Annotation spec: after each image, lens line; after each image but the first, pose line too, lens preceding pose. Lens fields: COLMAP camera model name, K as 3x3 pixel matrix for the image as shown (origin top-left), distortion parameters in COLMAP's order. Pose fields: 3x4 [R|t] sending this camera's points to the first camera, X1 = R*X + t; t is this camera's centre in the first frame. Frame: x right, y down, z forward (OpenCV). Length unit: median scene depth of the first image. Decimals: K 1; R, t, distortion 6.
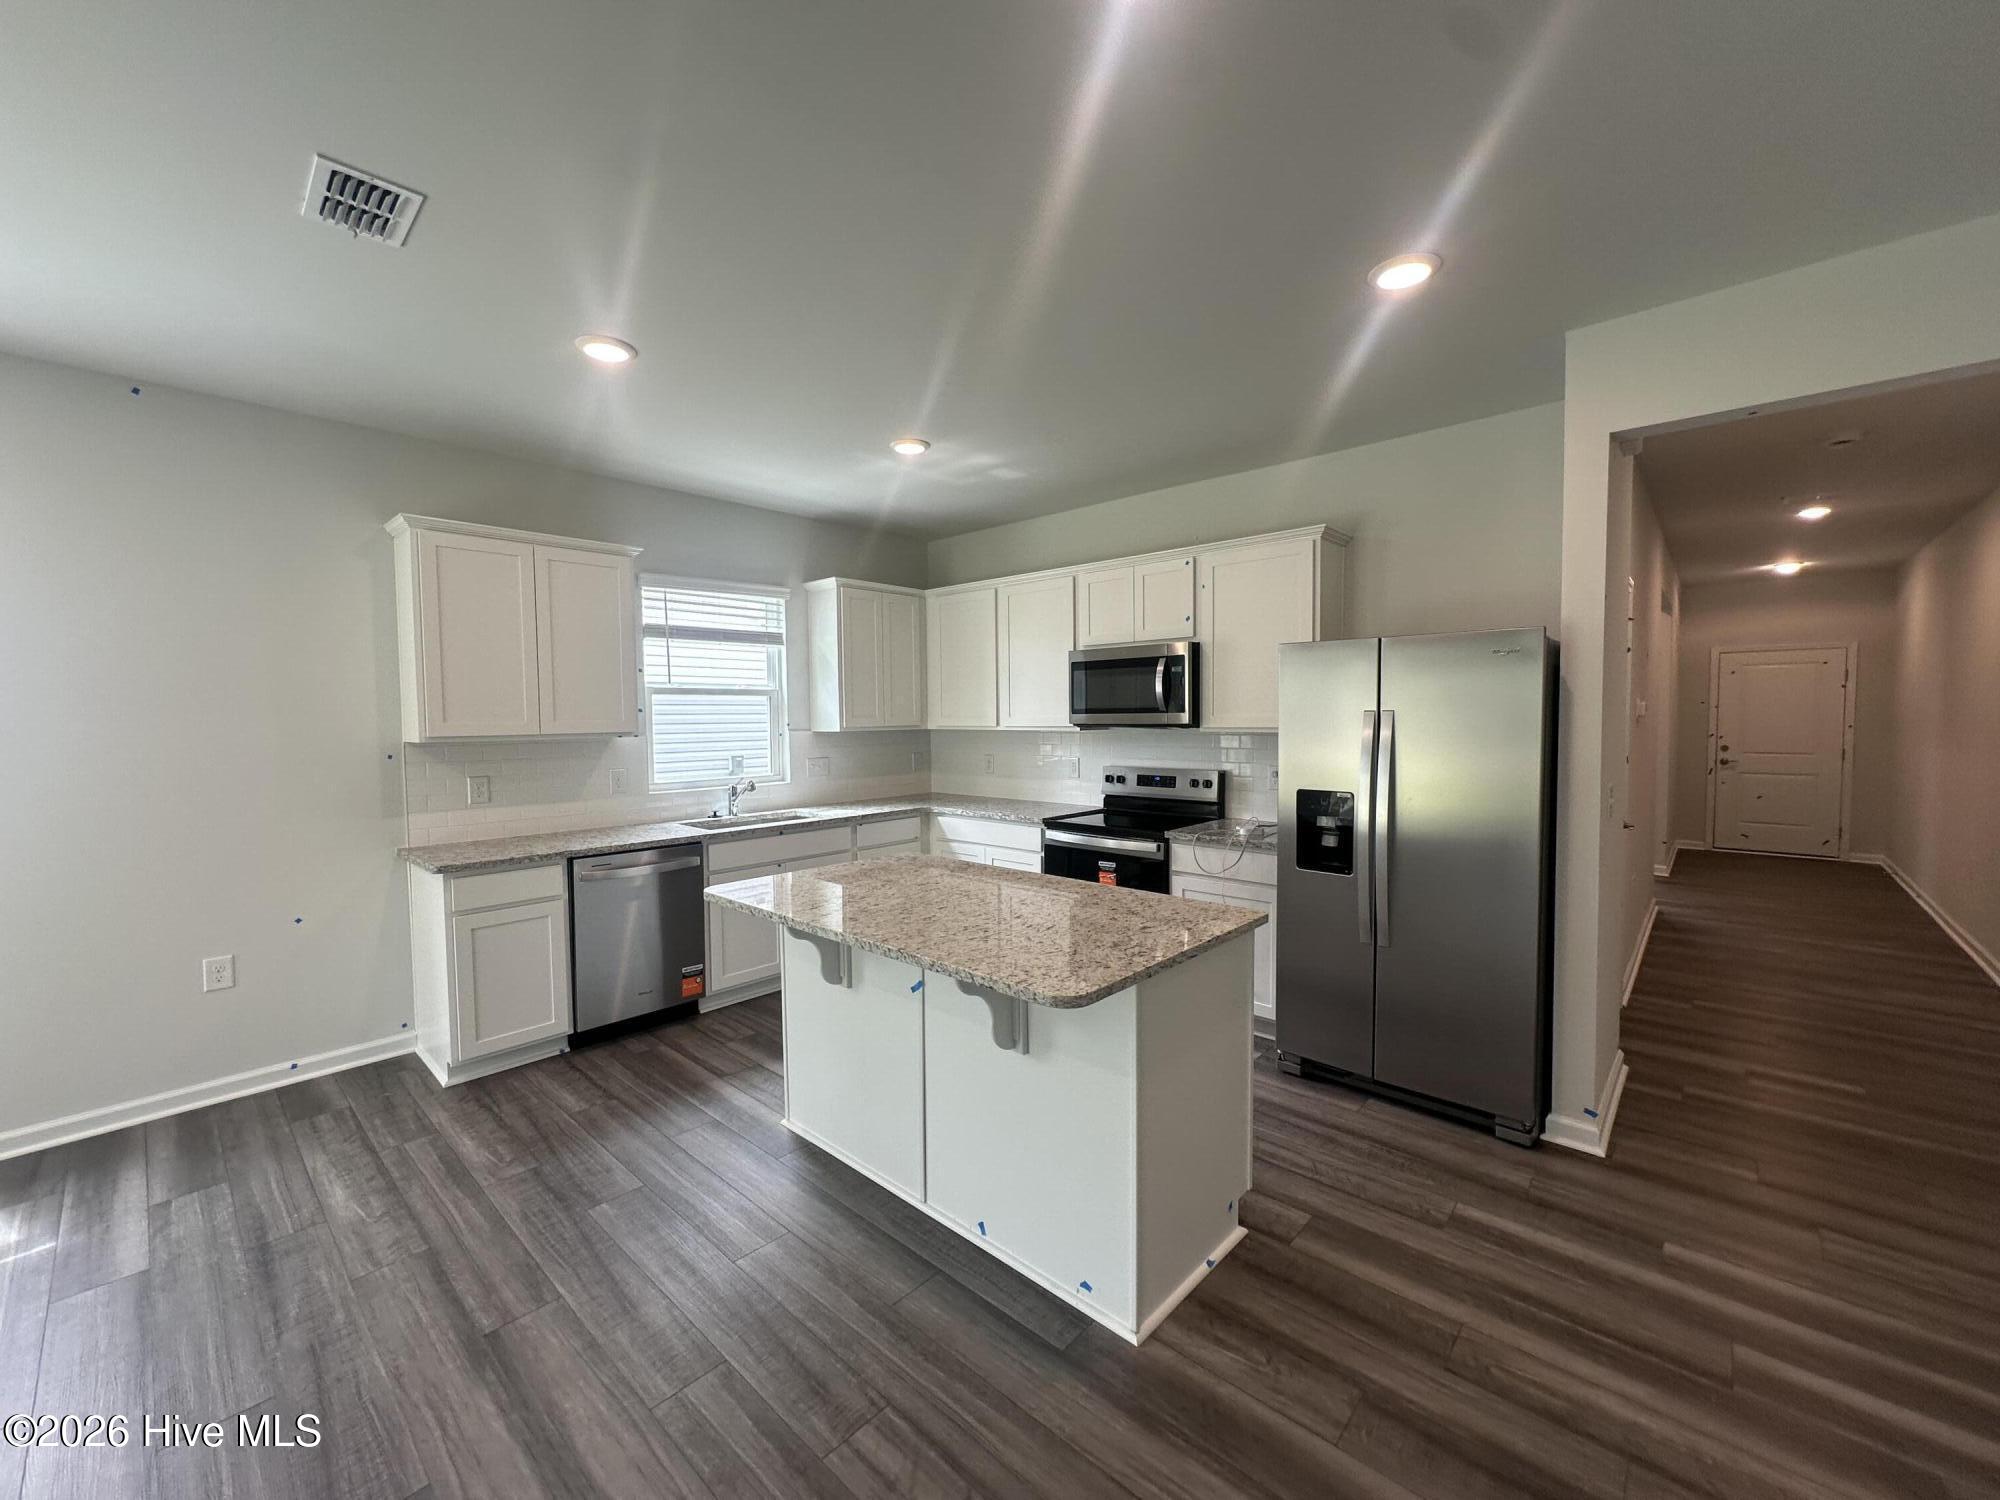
lens RADIAL K [[822.9, 0, 987.0], [0, 822.9, 750.7], [0, 0, 1]] dist [-0.000011, -0.000462]
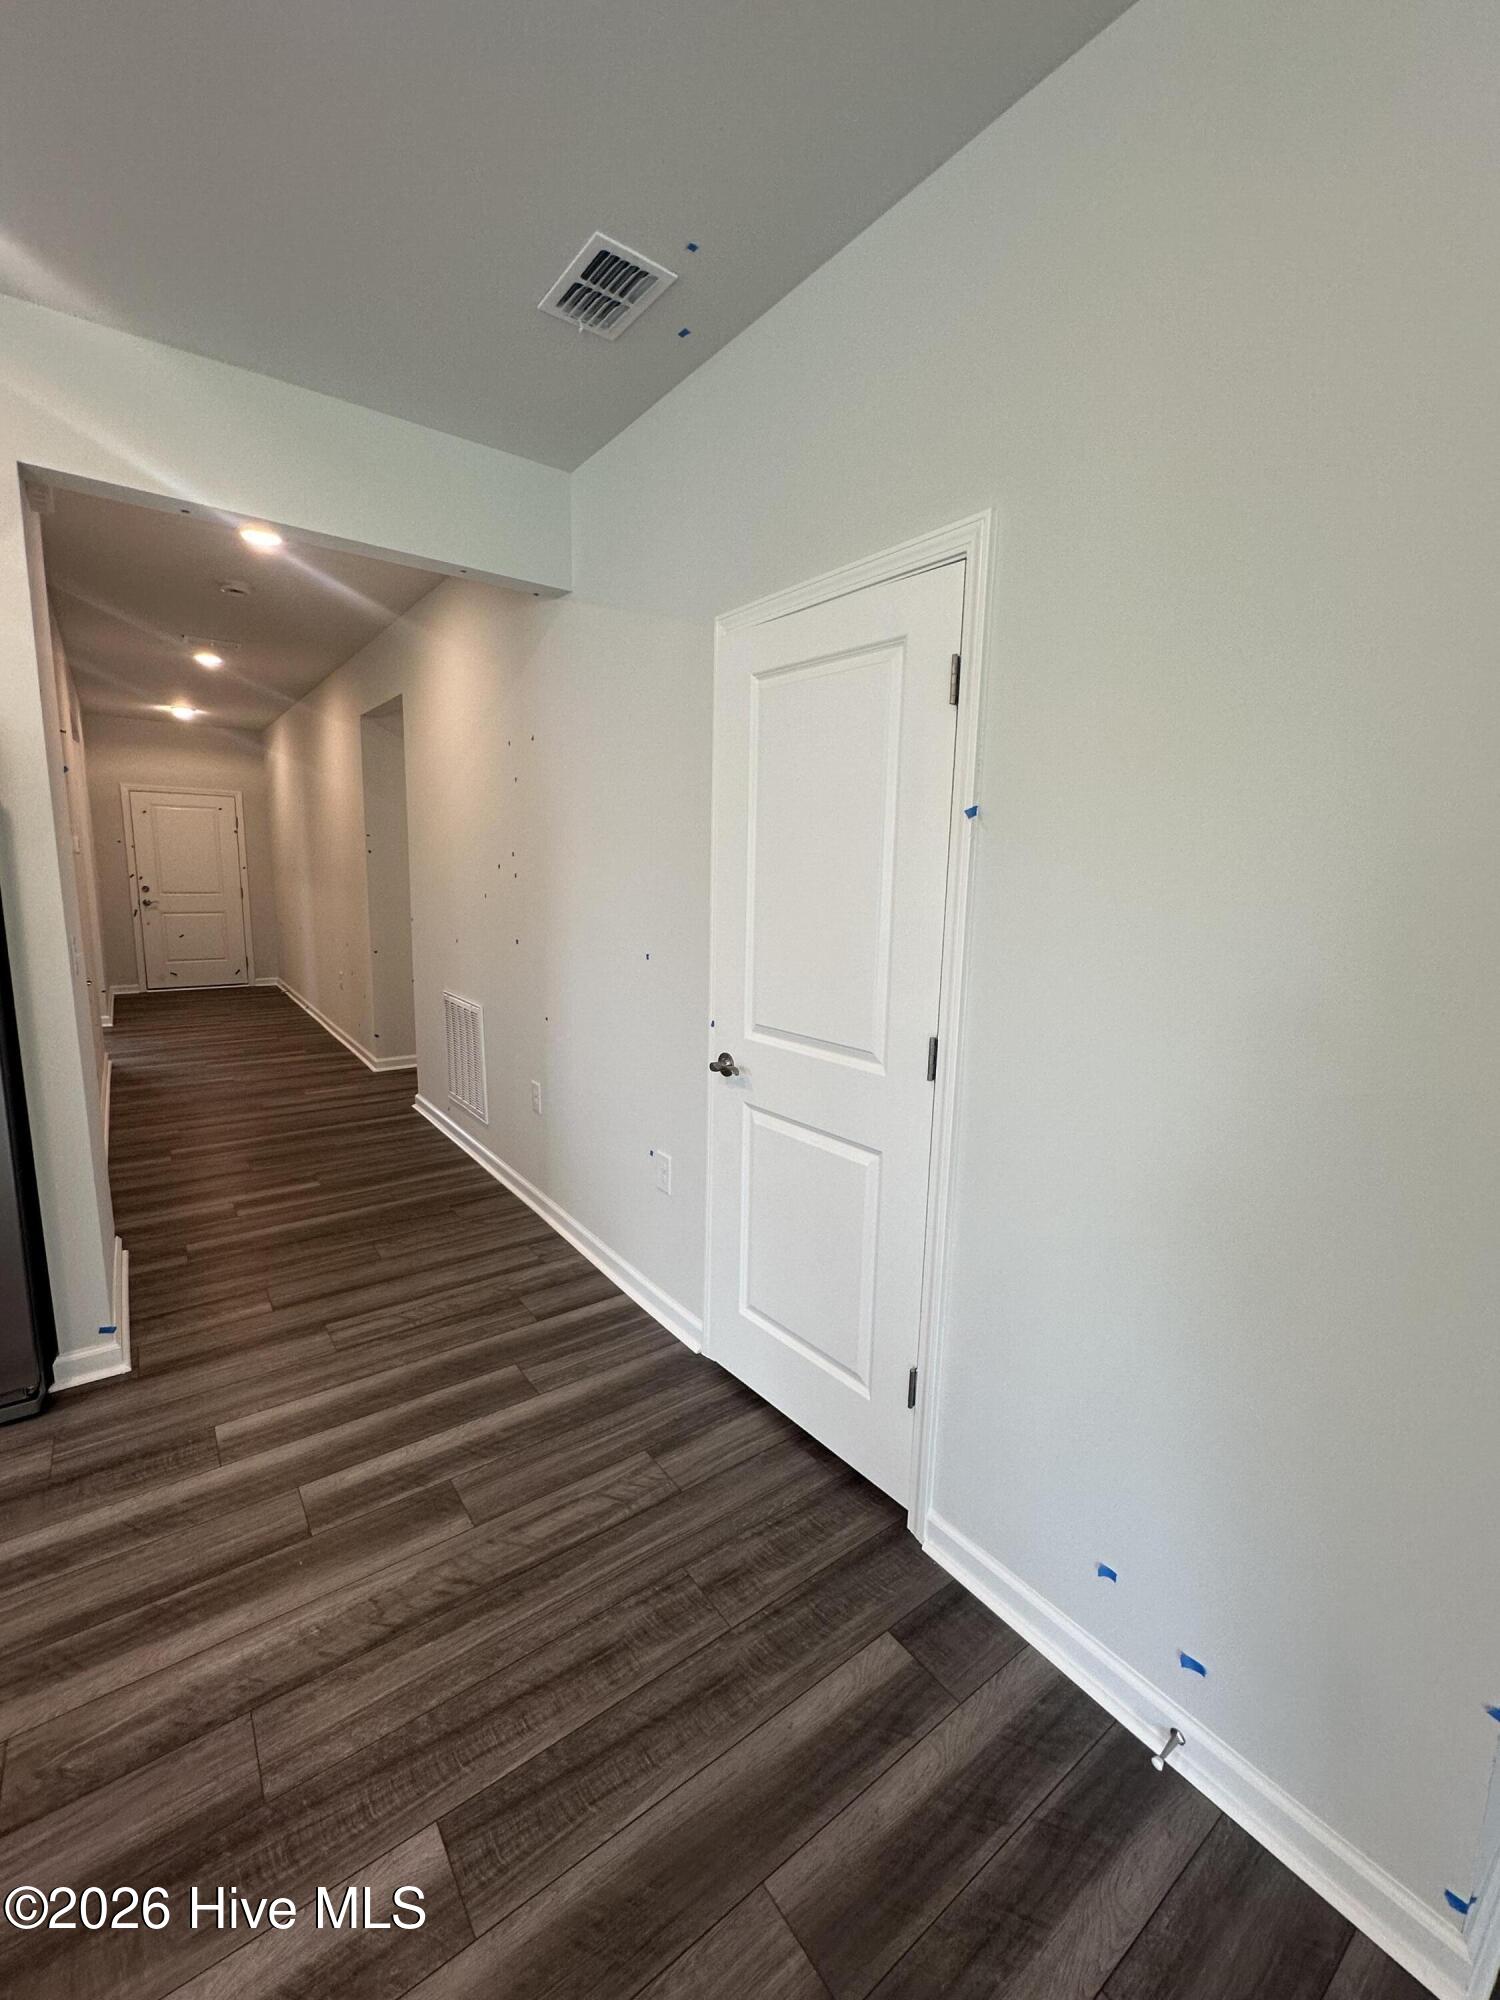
lens RADIAL K [[822.9, 0, 733.4], [0, 822.9, 993.6], [0, 0, 1]] dist [-0.000011, -0.000462]
pose [[0.185136, -0.134455, 0.973471, 0.080504], [0.017249, 0.990888, 0.133580, 0.003393], [-0.982562, -0.007939, 0.185768, 0.209024]]
